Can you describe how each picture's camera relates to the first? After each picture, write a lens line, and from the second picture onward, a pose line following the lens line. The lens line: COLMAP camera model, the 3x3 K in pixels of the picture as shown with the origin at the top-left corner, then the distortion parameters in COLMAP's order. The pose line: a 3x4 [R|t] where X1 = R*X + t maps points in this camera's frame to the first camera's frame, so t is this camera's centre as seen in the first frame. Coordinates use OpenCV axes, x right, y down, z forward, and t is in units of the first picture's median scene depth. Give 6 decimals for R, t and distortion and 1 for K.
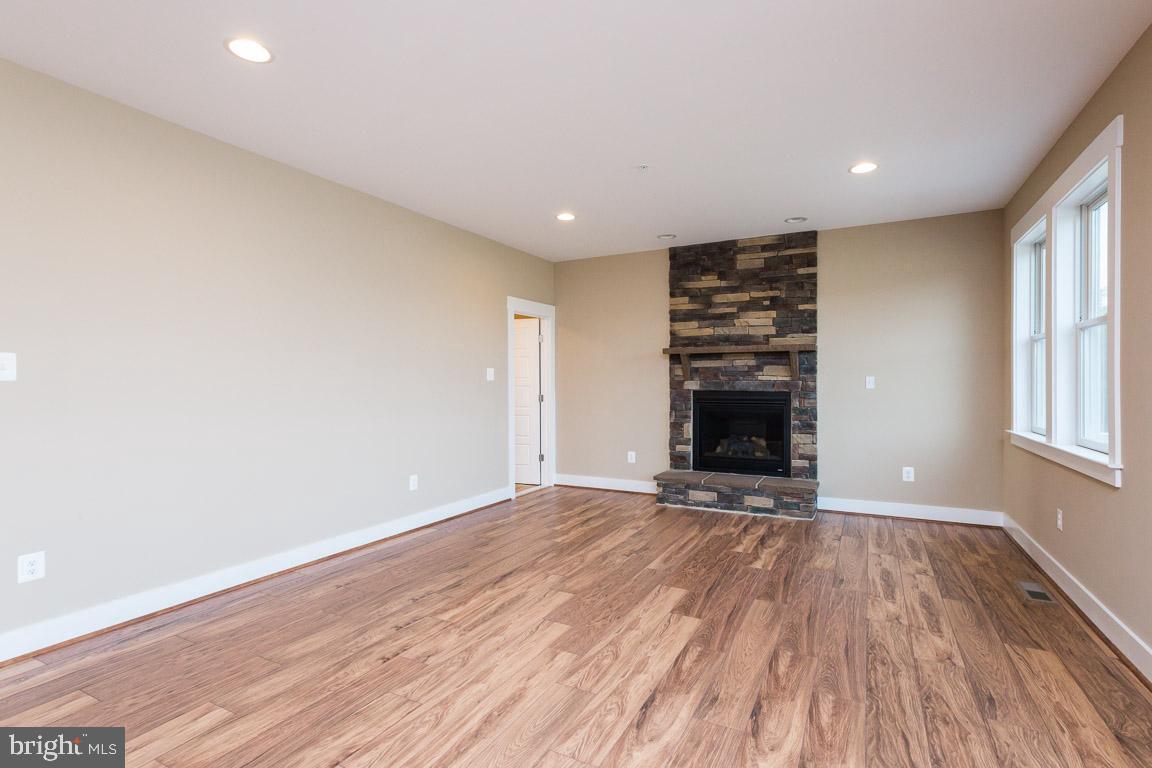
lens RADIAL K [[555.6, 0, 579.6], [0, 555.6, 387.8], [0, 0, 1]] dist [-0.000961, 0.000987]
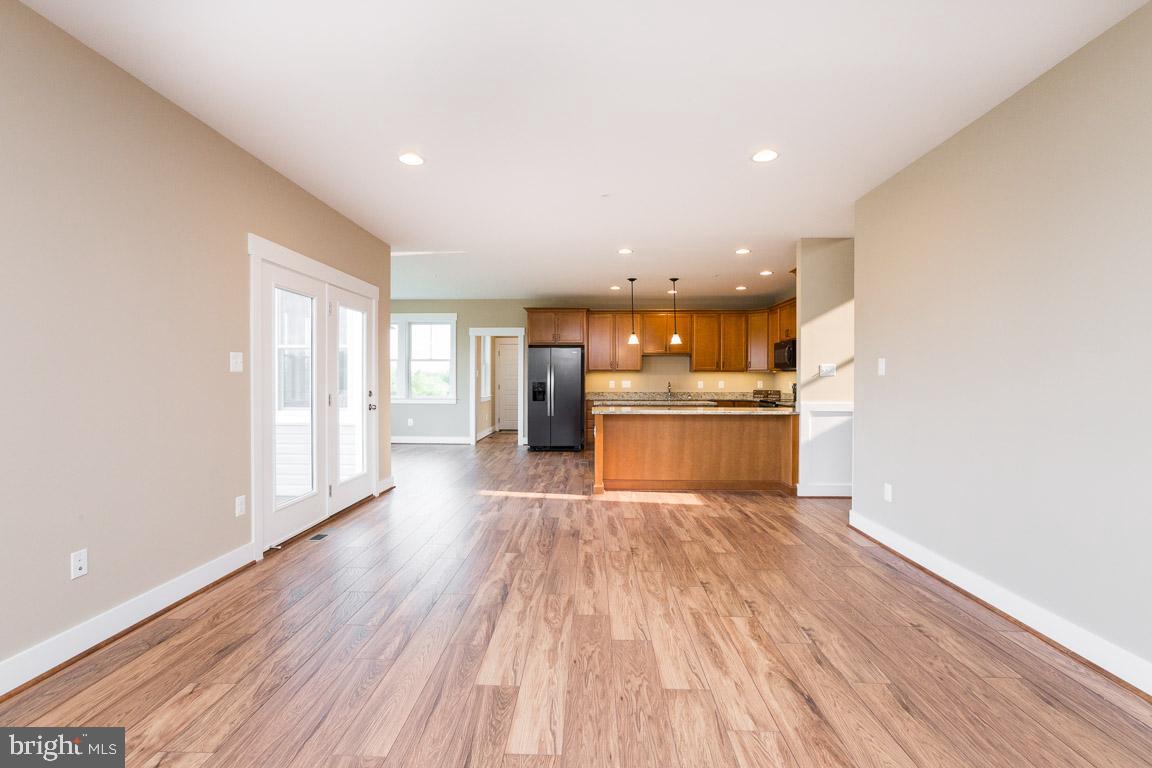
lens RADIAL K [[517.2, 0, 579.5], [0, 517.2, 380.6], [0, 0, 1]] dist [0.004096, 0.000900]
pose [[-0.895440, 0.003902, -0.445165, 0.457205], [-0.001995, 0.999916, 0.012777, -0.015414], [0.445178, 0.012329, -0.895357, 1.903029]]
